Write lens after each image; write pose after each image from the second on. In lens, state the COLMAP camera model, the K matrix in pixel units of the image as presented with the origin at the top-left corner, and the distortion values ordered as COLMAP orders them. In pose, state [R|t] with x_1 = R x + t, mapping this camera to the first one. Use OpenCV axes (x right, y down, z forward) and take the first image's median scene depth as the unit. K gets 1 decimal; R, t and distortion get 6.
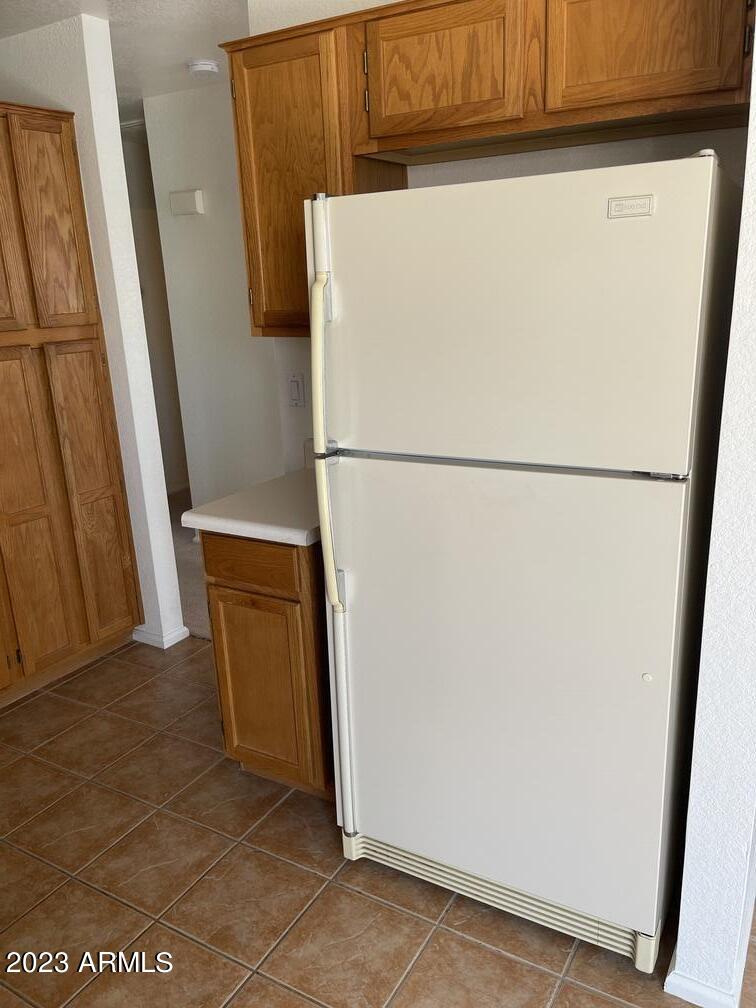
lens RADIAL K [[770.7, 0, 388.5], [0, 770.7, 512.7], [0, 0, 1]] dist [0.014571, -0.018286]
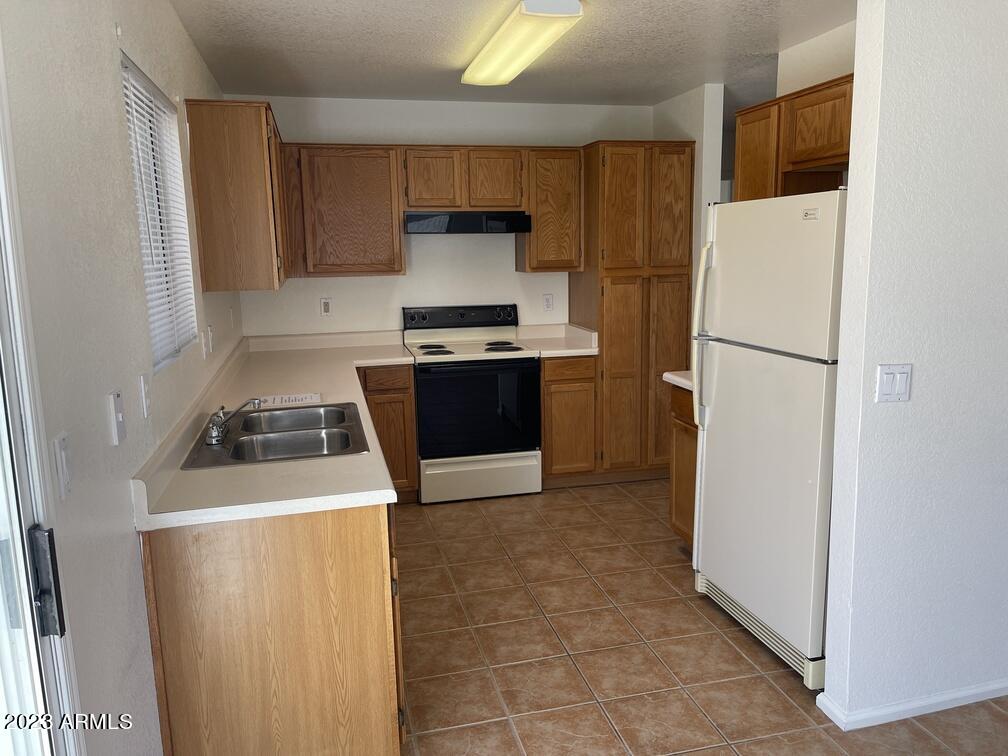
lens RADIAL K [[770.7, 0, 509.1], [0, 770.7, 377.4], [0, 0, 1]] dist [0.014571, -0.018286]
pose [[0.692064, 0.144622, -0.707200, 0.696928], [-0.214762, 0.976610, -0.010450, 0.101247], [0.689147, 0.159112, 0.706937, -0.456071]]
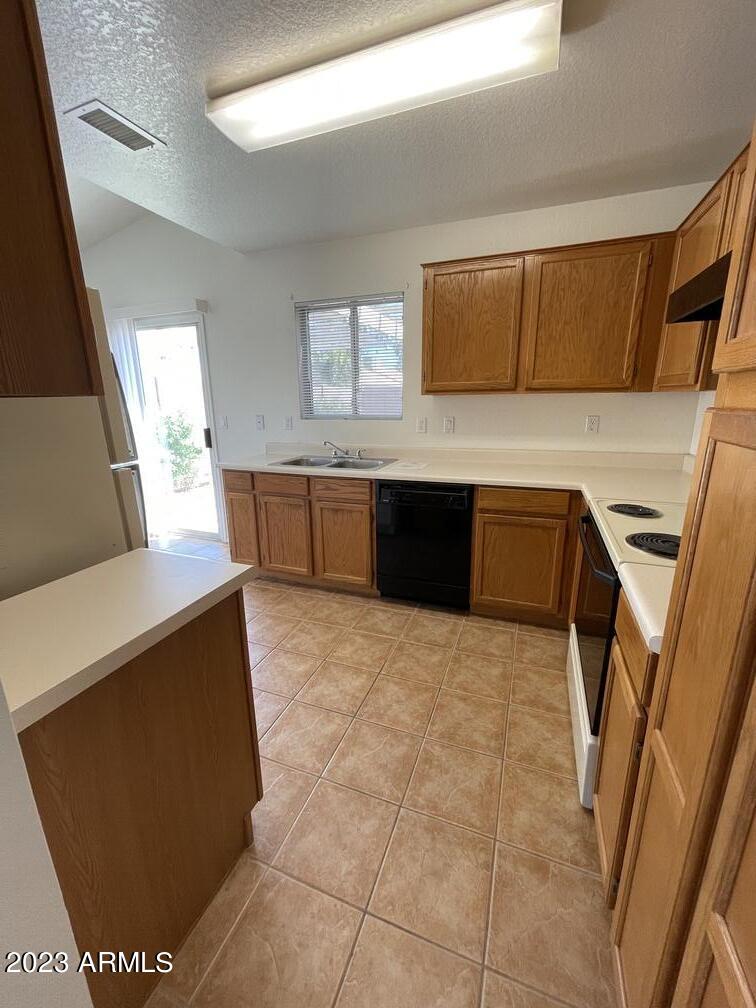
lens RADIAL K [[407.3, 0, 372.4], [0, 407.3, 498.7], [0, 0, 1]] dist [0.001210, 0.000204]
pose [[-0.987299, 0.079917, -0.137310, -0.335617], [-0.003998, 0.851503, 0.524335, -0.337487], [0.158823, 0.518224, -0.840368, 1.367873]]
